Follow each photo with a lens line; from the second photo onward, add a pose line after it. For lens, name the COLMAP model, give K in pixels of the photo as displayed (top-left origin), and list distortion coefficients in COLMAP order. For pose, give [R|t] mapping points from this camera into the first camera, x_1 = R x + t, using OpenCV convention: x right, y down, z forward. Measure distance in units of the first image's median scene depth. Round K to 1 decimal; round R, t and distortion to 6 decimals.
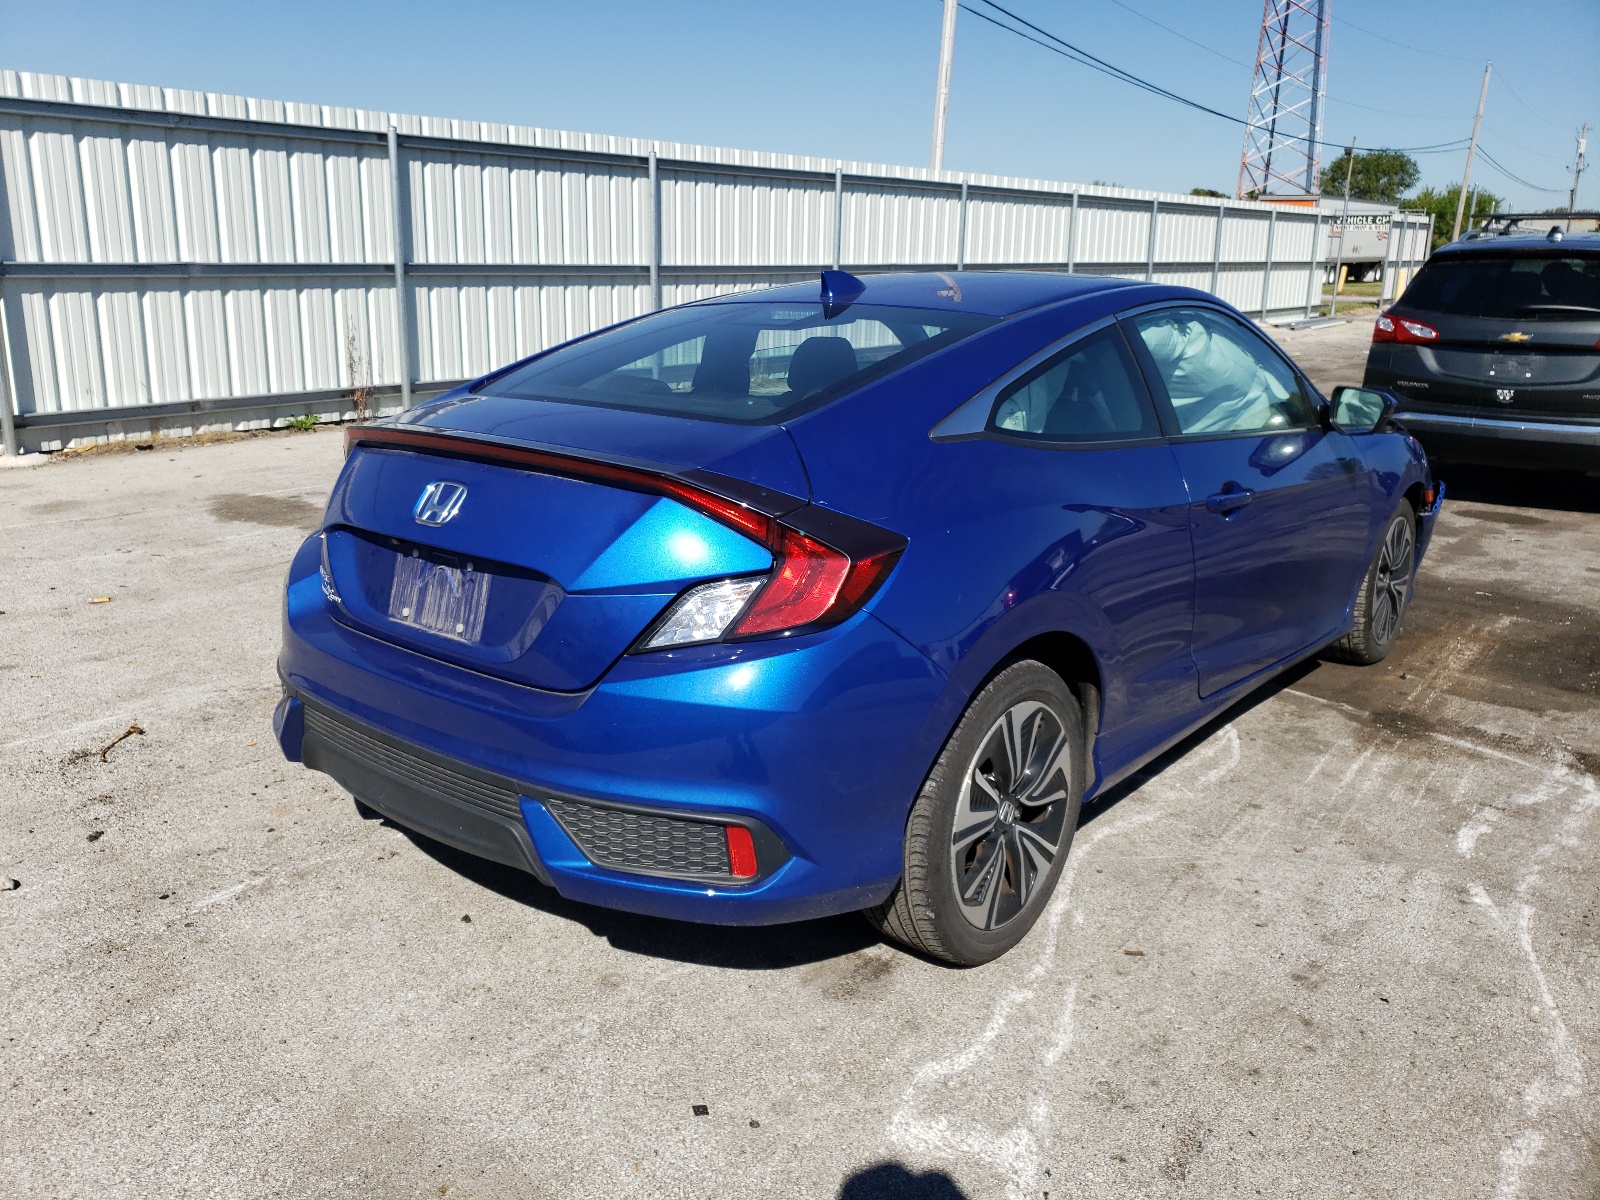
lens RADIAL K [[1296.1, 0, 799.2], [0, 1296.1, 537.6], [0, 0, 1]] dist [0.014583, 0.006491]
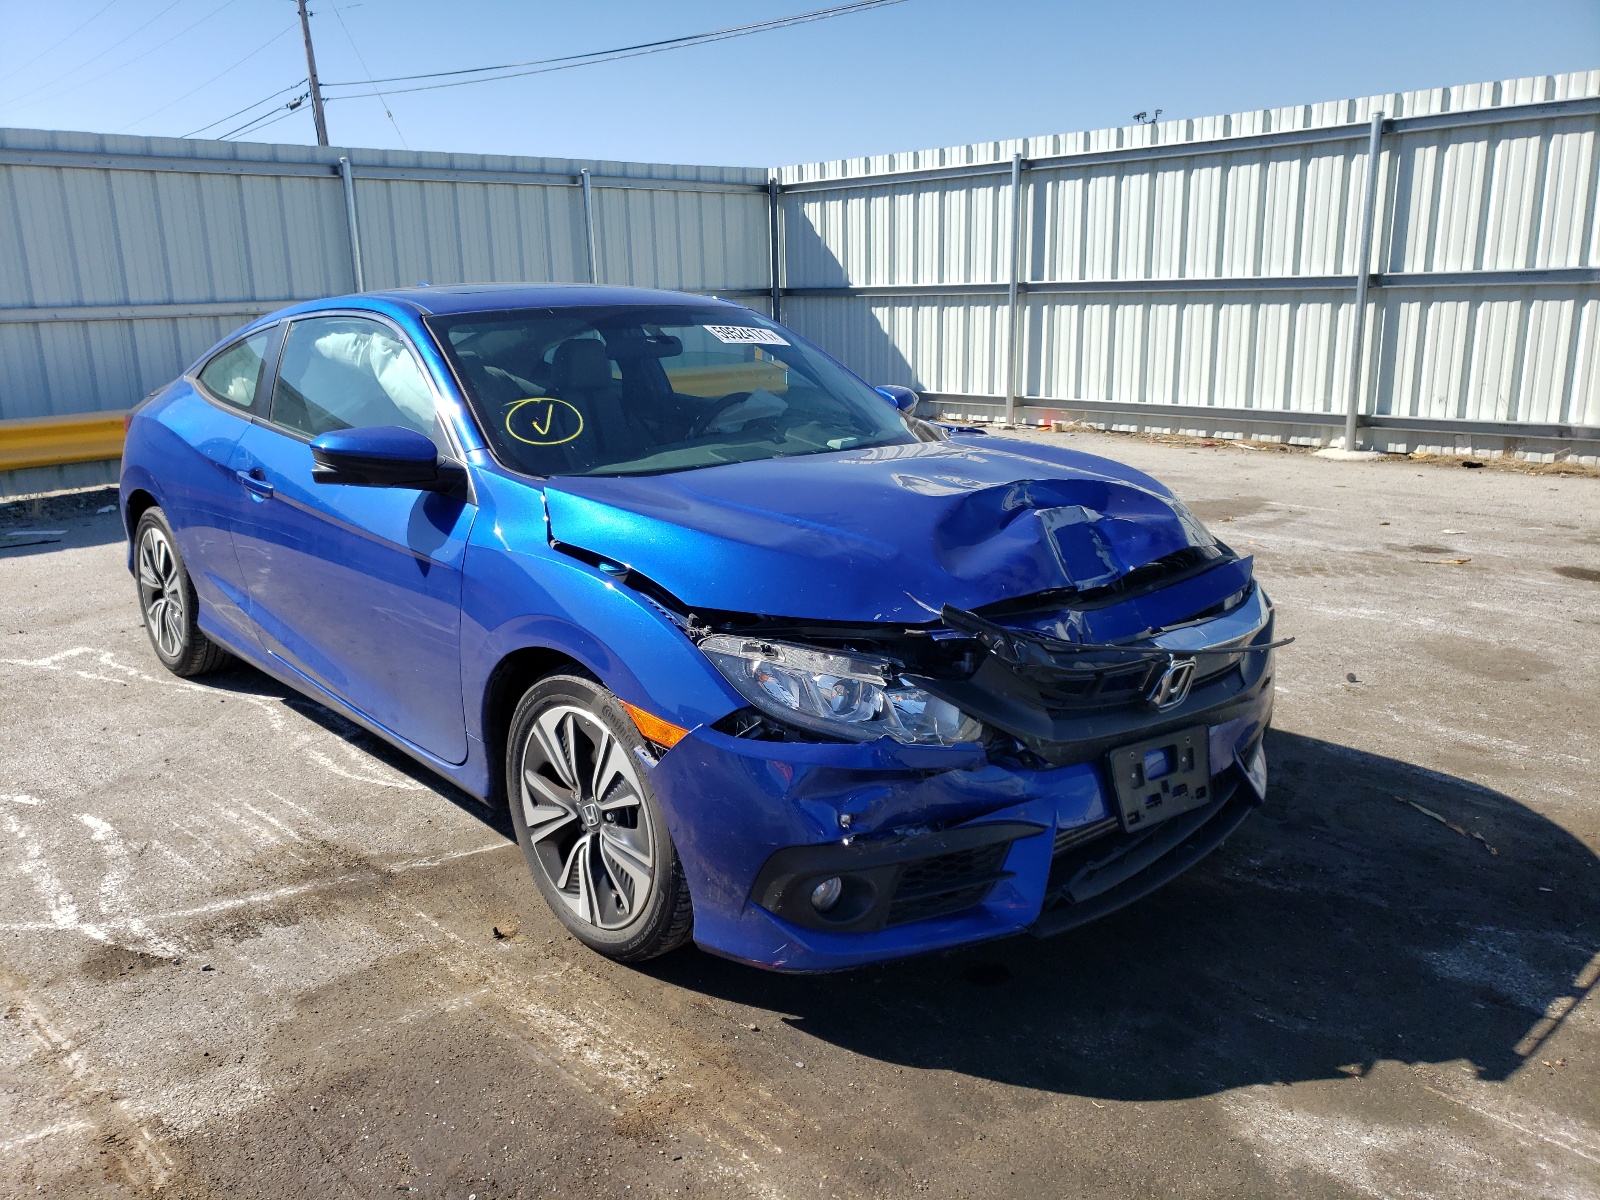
lens RADIAL K [[1305.5, 0, 758.1], [0, 1305.5, 601.0], [0, 0, 1]] dist [0.044464, -0.003047]
pose [[-0.180874, 0.228771, -0.956529, 1.088714], [-0.188857, 0.946392, 0.262059, -0.256389], [0.965203, 0.228047, -0.127973, 1.249177]]
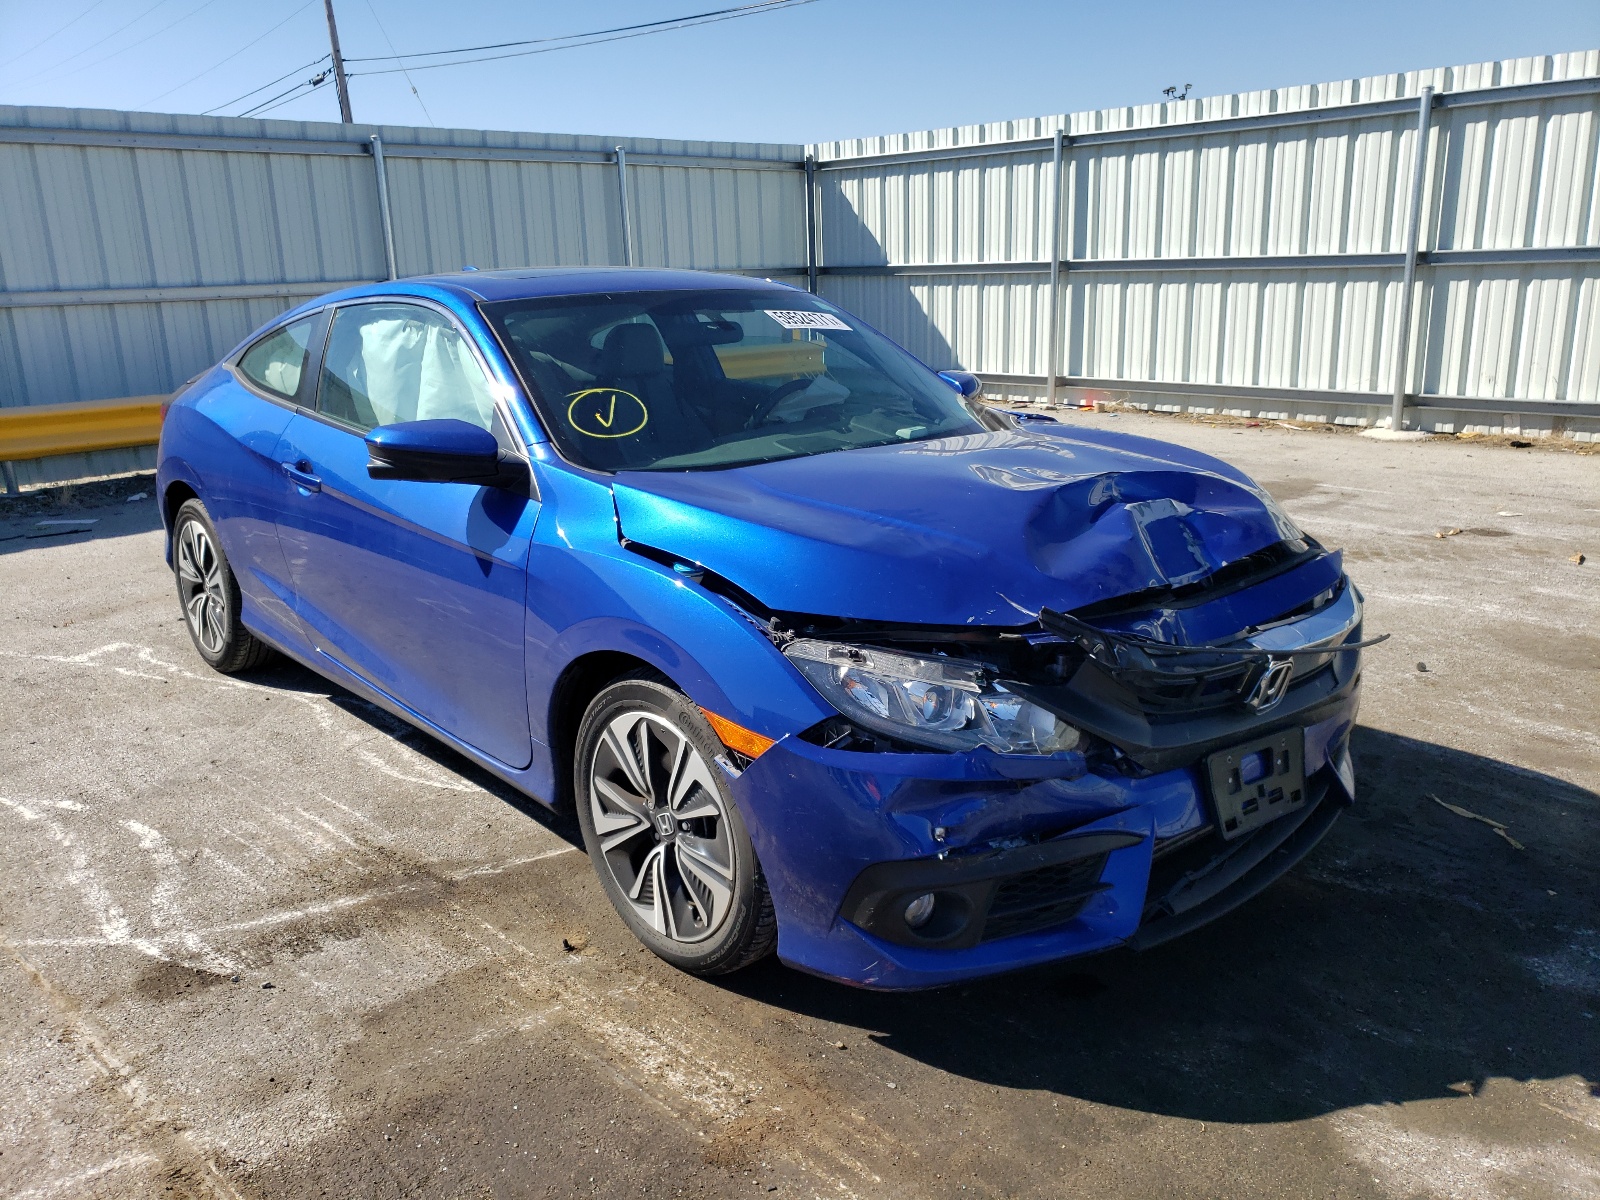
lens RADIAL K [[1305.5, 0, 800.0], [0, 1305.5, 600.0], [0, 0, 1]] dist [0.040752, 0.002631]
pose [[-0.167929, 0.245173, -0.954825, 1.066881], [-0.186245, 0.943246, 0.274955, -0.255138], [0.968046, 0.224004, -0.112736, 1.218643]]
